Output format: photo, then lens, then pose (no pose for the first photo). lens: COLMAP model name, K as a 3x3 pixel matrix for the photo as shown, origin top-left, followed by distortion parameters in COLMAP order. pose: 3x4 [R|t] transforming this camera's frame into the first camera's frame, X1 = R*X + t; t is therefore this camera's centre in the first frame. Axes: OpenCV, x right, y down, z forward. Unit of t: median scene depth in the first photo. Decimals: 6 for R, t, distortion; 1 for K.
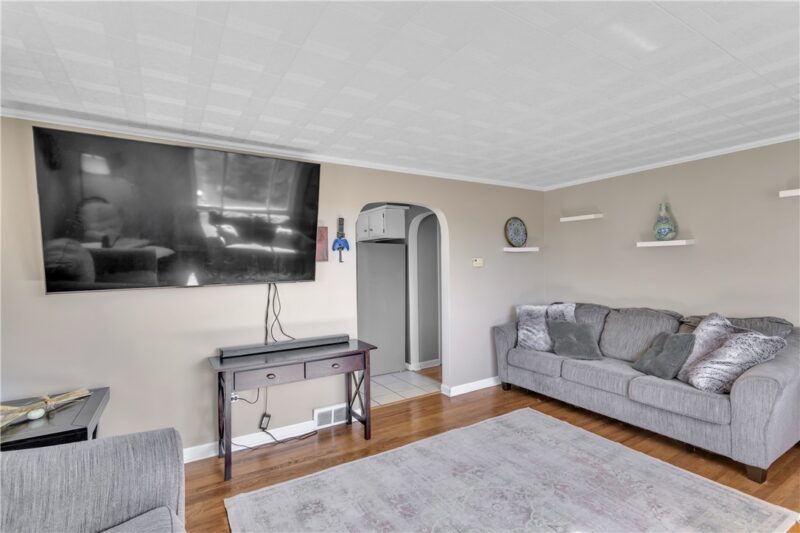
lens RADIAL K [[375.5, 0, 393.8], [0, 375.5, 264.9], [0, 0, 1]] dist [-0.000688, -0.001223]
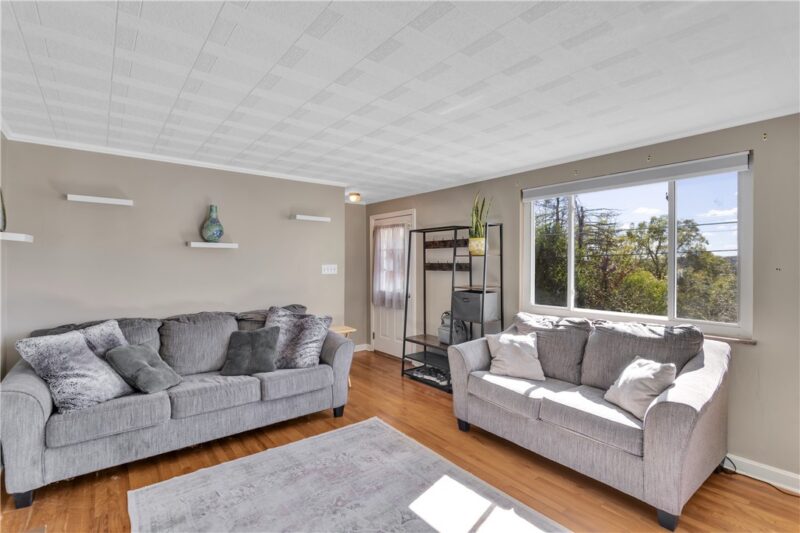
lens RADIAL K [[375.5, 0, 397.0], [0, 375.5, 264.2], [0, 0, 1]] dist [-0.000688, -0.001223]
pose [[-0.124099, 0.007241, 0.992243, -0.388259], [0.003859, 0.999969, -0.006815, 0.002612], [-0.992262, 0.002983, -0.124123, 0.744945]]
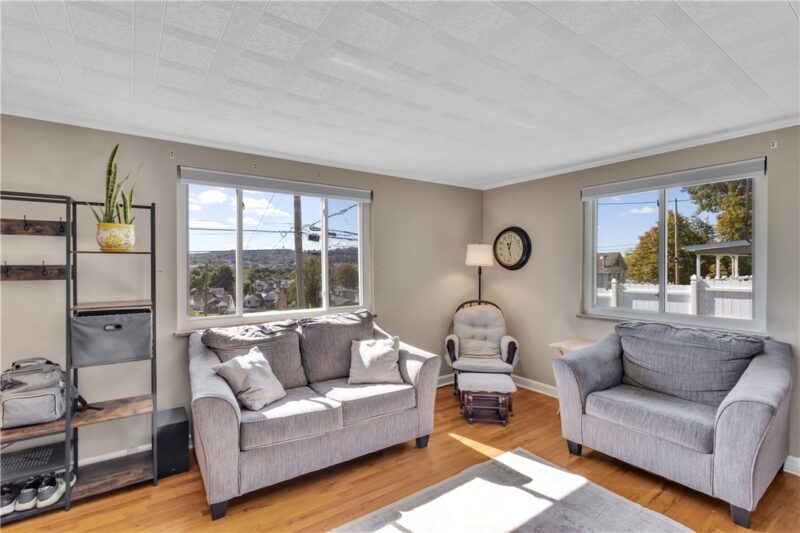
lens RADIAL K [[375.5, 0, 399.2], [0, 375.5, 264.0], [0, 0, 1]] dist [-0.000688, -0.001223]
pose [[-0.997908, 0.014035, -0.063102, 0.322596], [0.014147, 0.999899, -0.001323, -0.000338], [0.063077, -0.002213, -0.998006, 1.136589]]
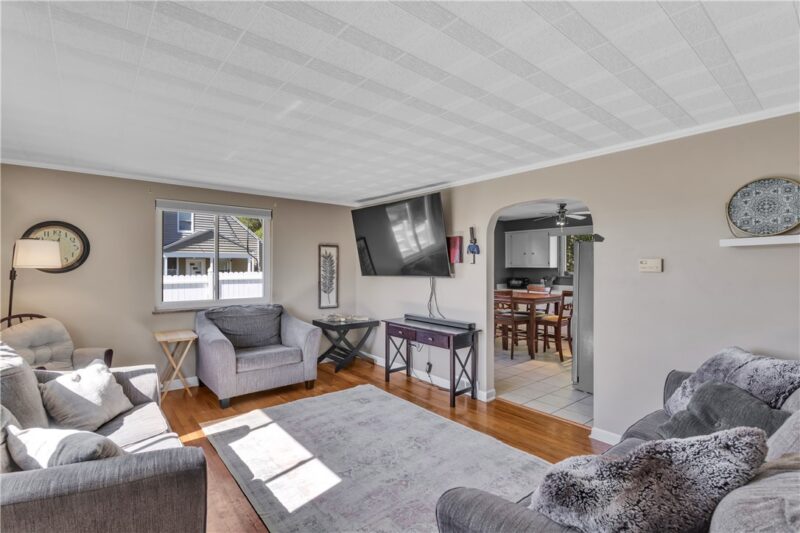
lens RADIAL K [[375.5, 0, 394.3], [0, 375.5, 265.5], [0, 0, 1]] dist [-0.000688, -0.001223]
pose [[0.137189, 0.015027, -0.990431, 1.114974], [-0.005908, 0.999880, 0.014352, -0.018564], [0.990527, 0.003882, 0.137262, 0.634724]]
